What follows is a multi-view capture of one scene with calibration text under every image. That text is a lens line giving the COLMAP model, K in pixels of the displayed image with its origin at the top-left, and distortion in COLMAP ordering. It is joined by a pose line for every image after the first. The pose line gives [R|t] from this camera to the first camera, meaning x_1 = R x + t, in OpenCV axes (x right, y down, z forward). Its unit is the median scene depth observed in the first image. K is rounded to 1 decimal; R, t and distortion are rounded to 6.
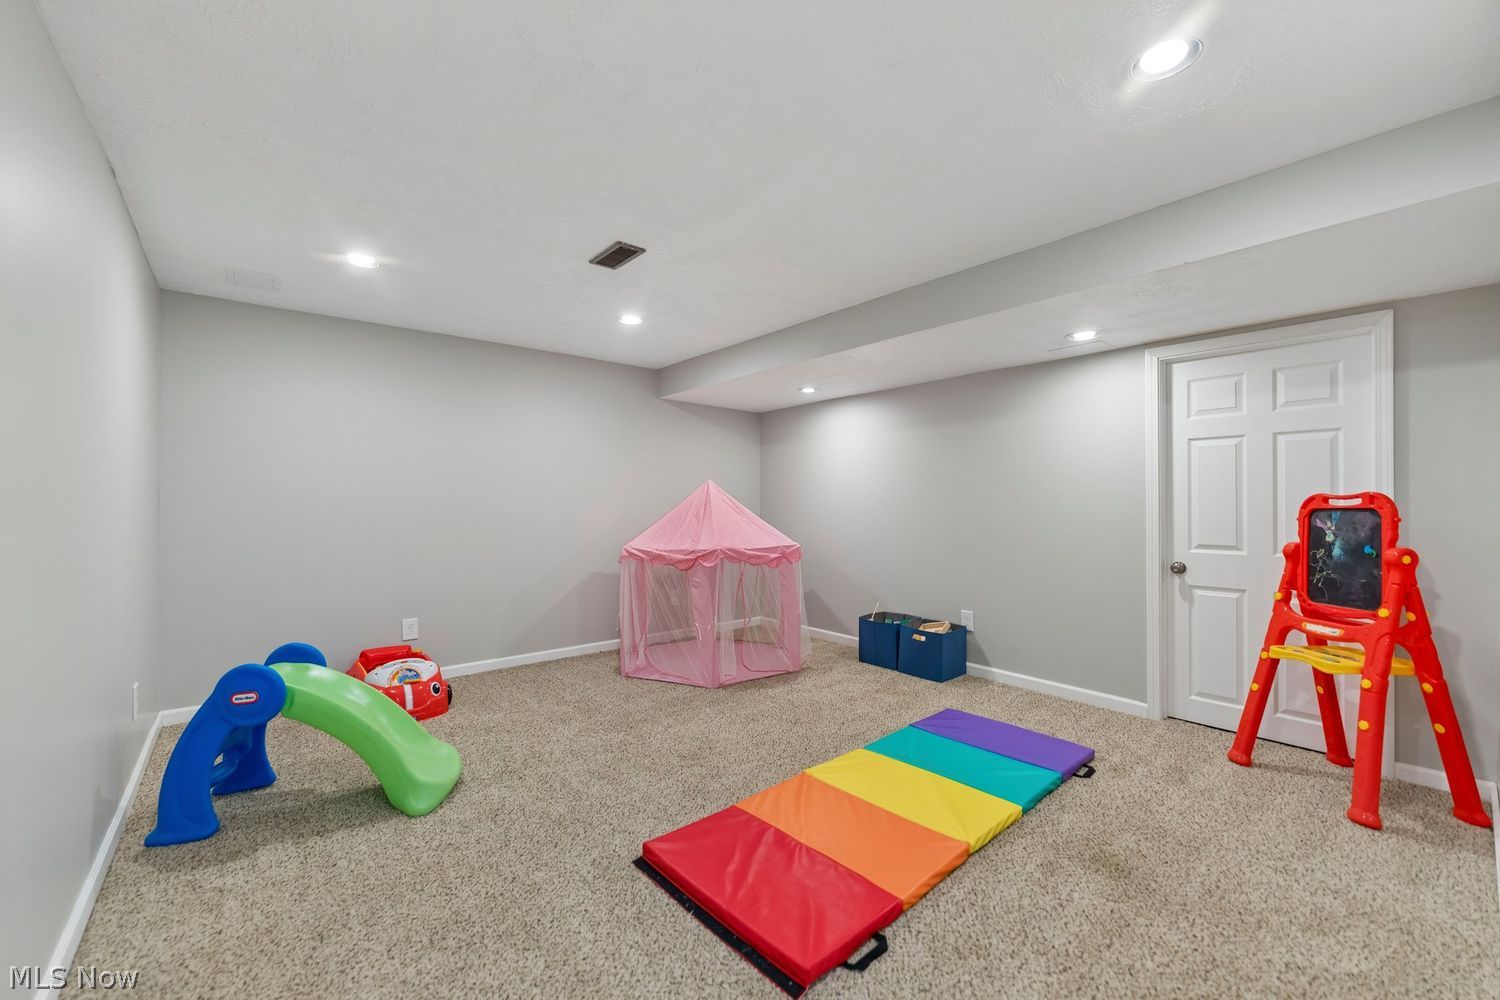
lens RADIAL K [[597.4, 0, 747.3], [0, 597.4, 504.4], [0, 0, 1]] dist [-0.001585, -0.000093]
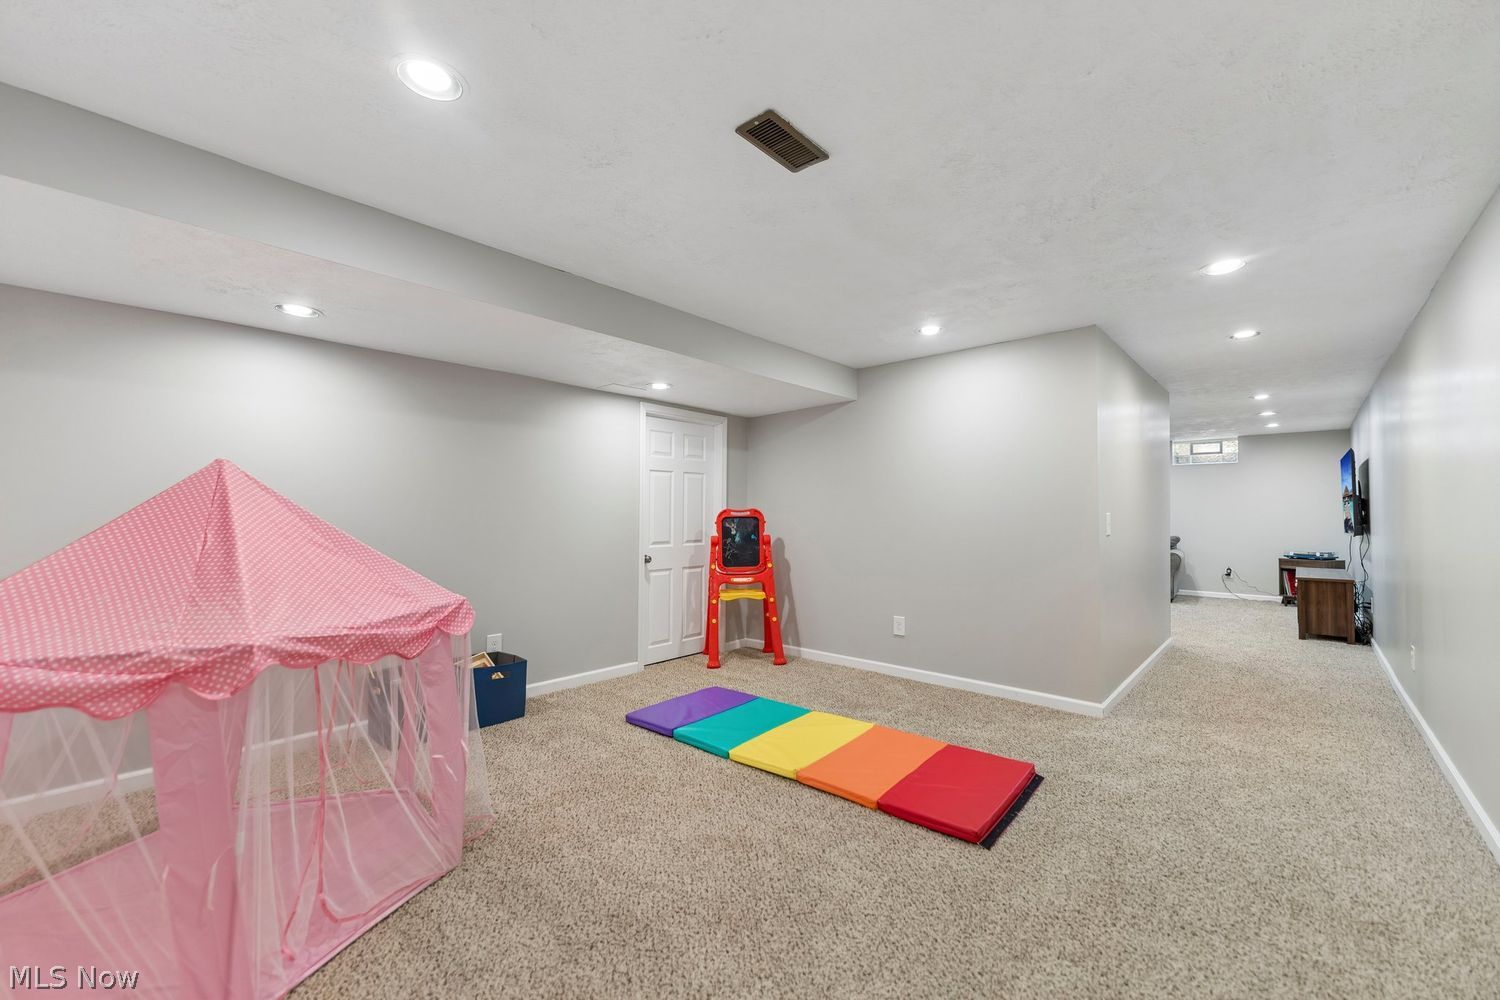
lens RADIAL K [[600.8, 0, 750.0], [0, 600.8, 500.0], [0, 0, 1]] dist [0.000309, 0.000009]
pose [[-0.138681, 0.018275, 0.990168, -0.916907], [-0.000749, 0.999827, -0.018558, -0.011244], [-0.990337, -0.003316, -0.138644, 1.180379]]
